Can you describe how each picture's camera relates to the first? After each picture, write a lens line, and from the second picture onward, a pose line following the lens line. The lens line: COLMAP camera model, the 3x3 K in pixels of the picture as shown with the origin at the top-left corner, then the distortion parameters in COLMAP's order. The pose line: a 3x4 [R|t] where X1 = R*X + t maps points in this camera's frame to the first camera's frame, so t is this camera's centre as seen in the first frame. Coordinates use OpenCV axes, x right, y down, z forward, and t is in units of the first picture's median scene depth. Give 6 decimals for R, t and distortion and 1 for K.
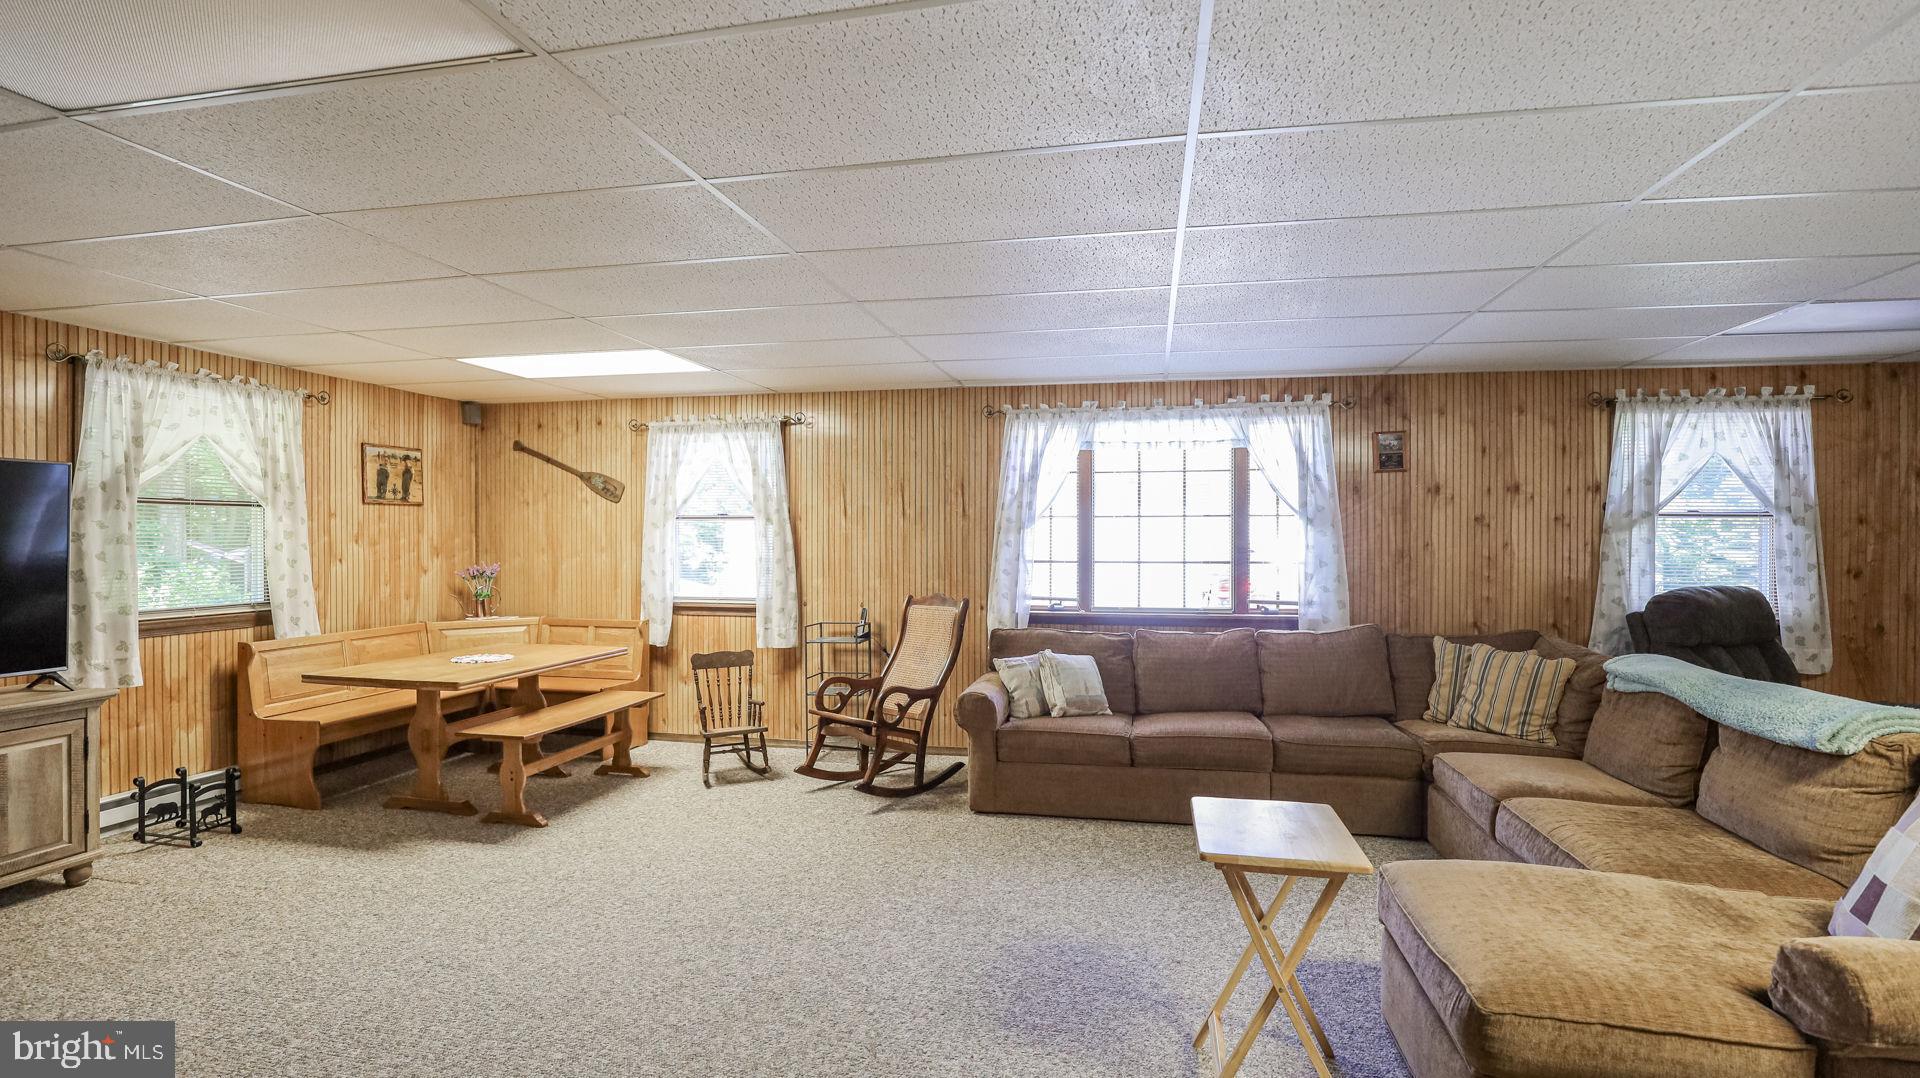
lens RADIAL K [[878.3, 0, 966.5], [0, 878.3, 541.9], [0, 0, 1]] dist [-0.029107, 0.000304]
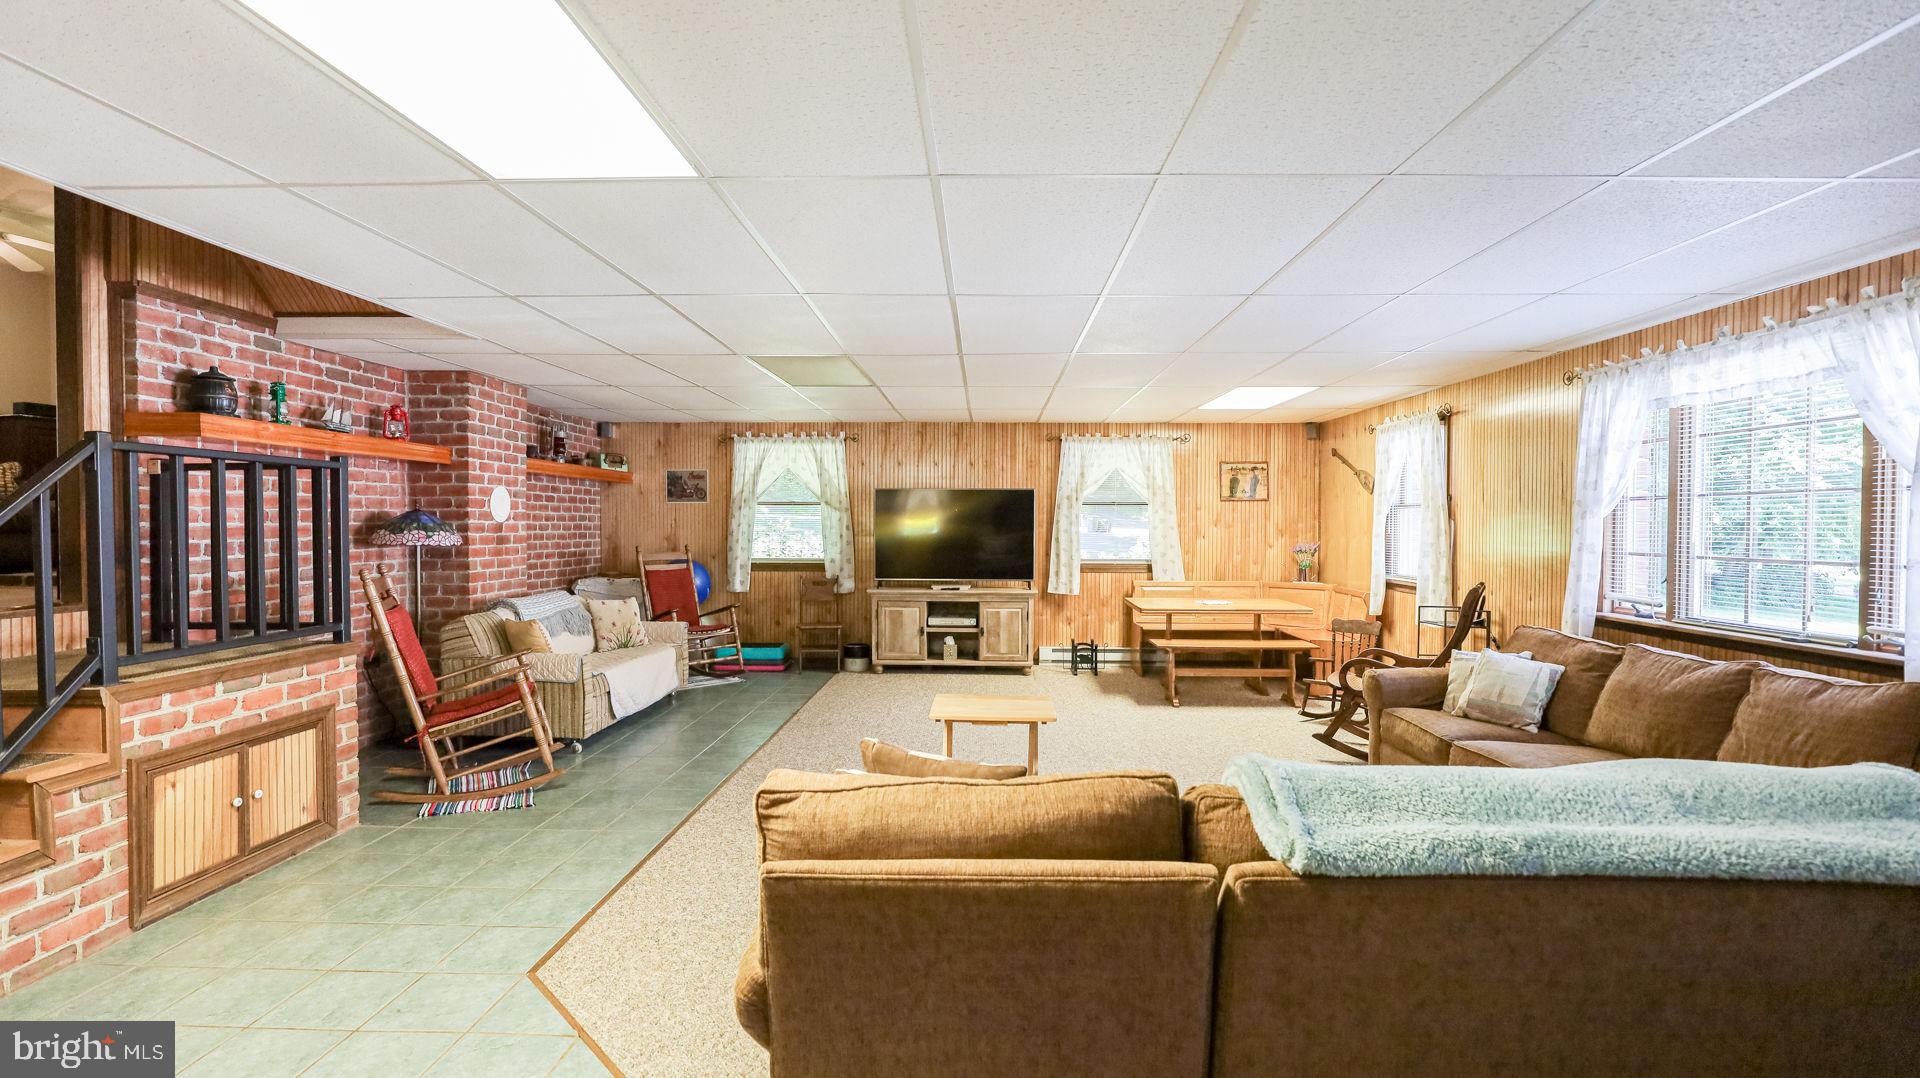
lens RADIAL K [[878.3, 0, 966.5], [0, 878.3, 541.9], [0, 0, 1]] dist [-0.029107, 0.000304]
pose [[0.173047, 0.022020, -0.984667, 0.798804], [-0.006035, 0.999755, 0.021297, -0.001260], [0.984895, 0.002257, 0.173137, 0.281713]]
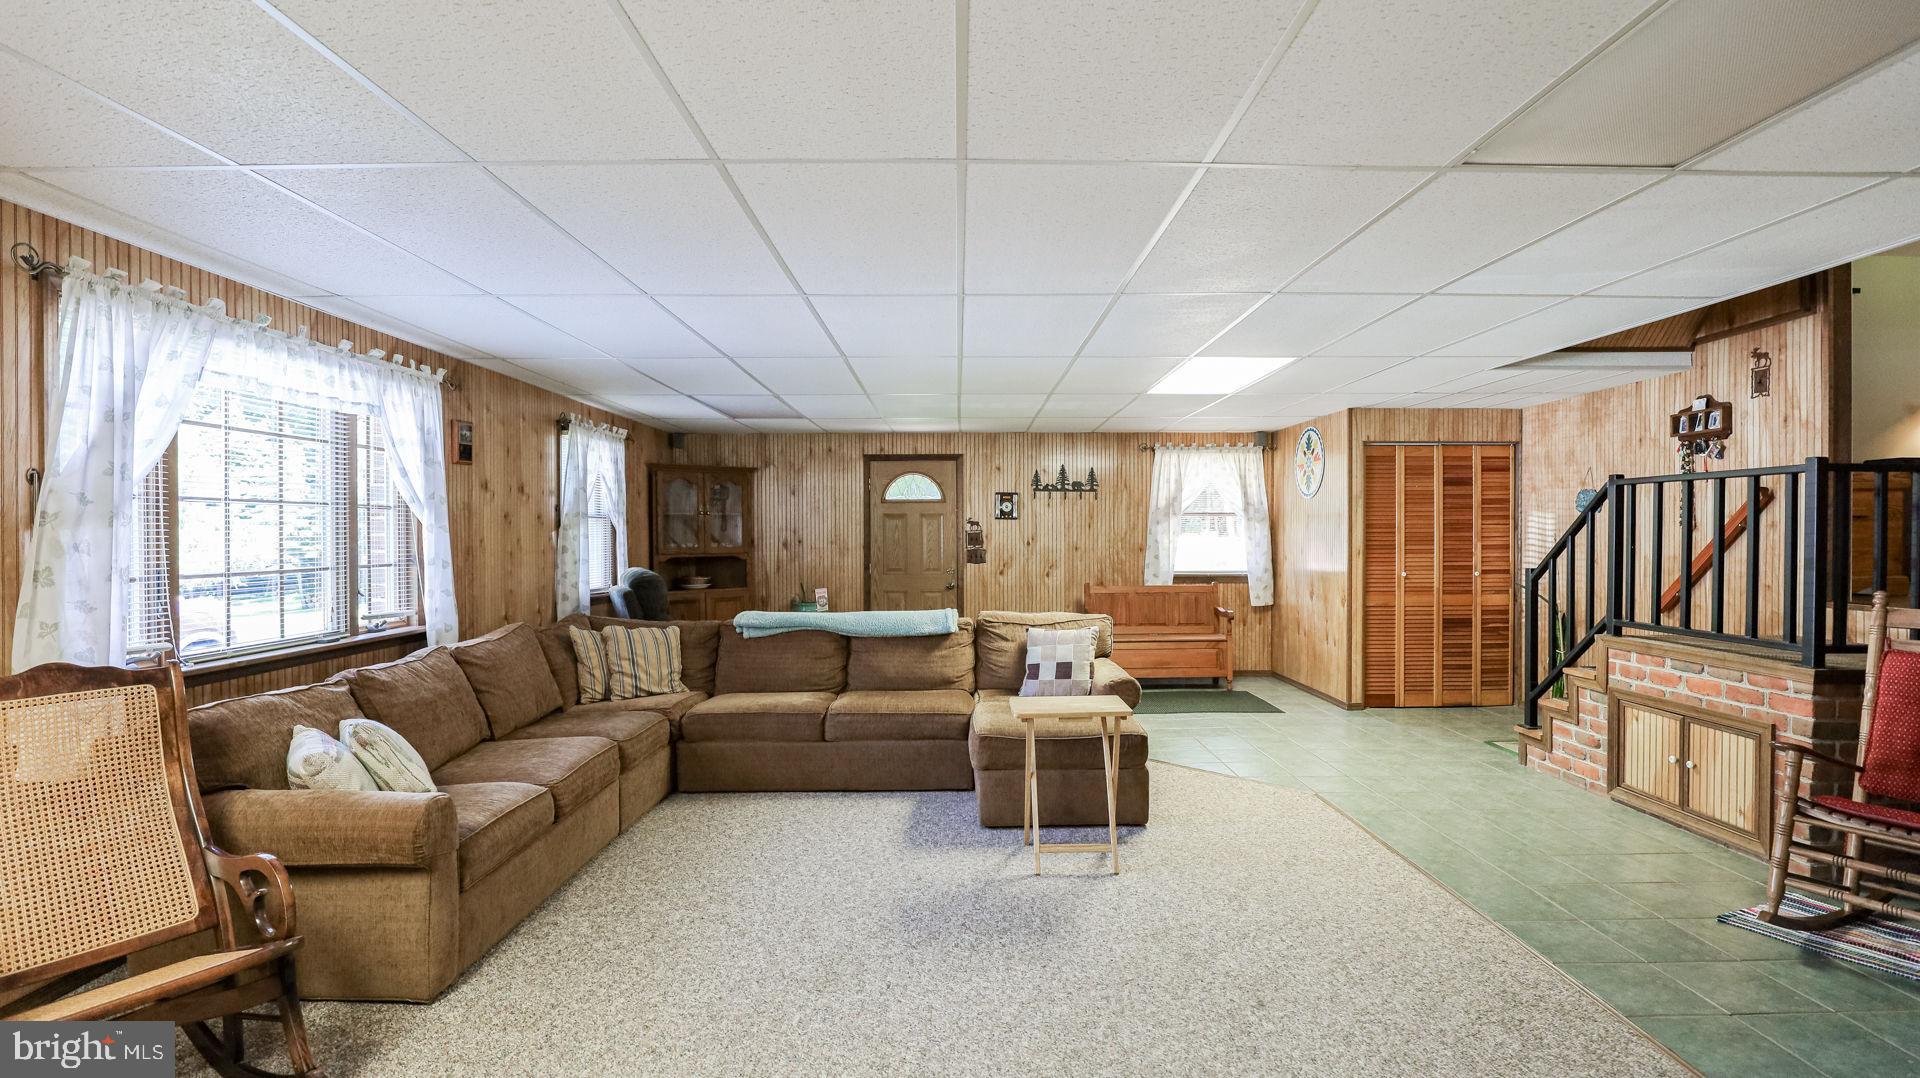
lens RADIAL K [[878.3, 0, 966.5], [0, 878.3, 541.9], [0, 0, 1]] dist [-0.029107, 0.000304]
pose [[-0.205251, -0.010039, 0.978658, -0.528887], [0.006663, 0.999910, 0.011654, -0.003270], [-0.978687, 0.008913, -0.205165, 0.643438]]
